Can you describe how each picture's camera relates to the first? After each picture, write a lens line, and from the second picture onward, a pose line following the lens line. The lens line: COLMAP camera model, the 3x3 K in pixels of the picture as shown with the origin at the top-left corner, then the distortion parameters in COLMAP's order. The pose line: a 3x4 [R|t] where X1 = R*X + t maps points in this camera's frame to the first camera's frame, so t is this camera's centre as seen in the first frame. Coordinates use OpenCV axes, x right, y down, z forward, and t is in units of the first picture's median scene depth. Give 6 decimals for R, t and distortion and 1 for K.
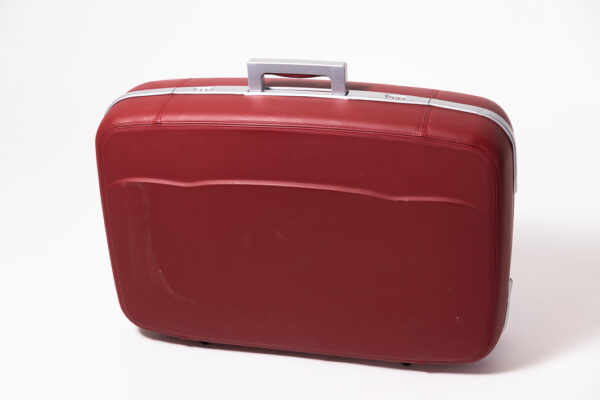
lens RADIAL K [[1075.5, 0, 297.6], [0, 1075.5, 196.9], [0, 0, 1]] dist [-0.087747, 0.000000]
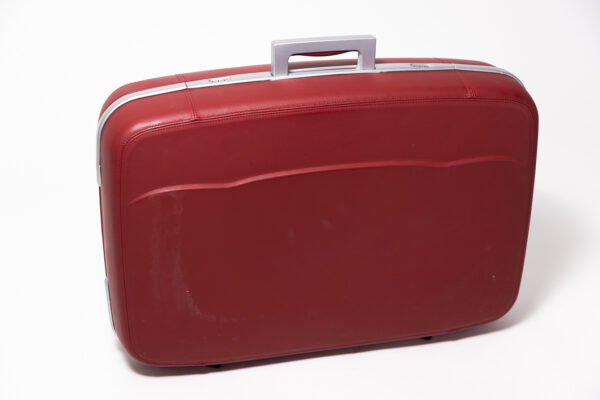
lens RADIAL K [[1075.5, 0, 299.2], [0, 1075.5, 200.4], [0, 0, 1]] dist [-0.087747, 0.000000]
pose [[0.868352, -0.147039, 0.473649, -0.478530], [0.165993, 0.986125, 0.001812, 0.009342], [-0.467344, 0.077049, 0.880712, 0.180043]]
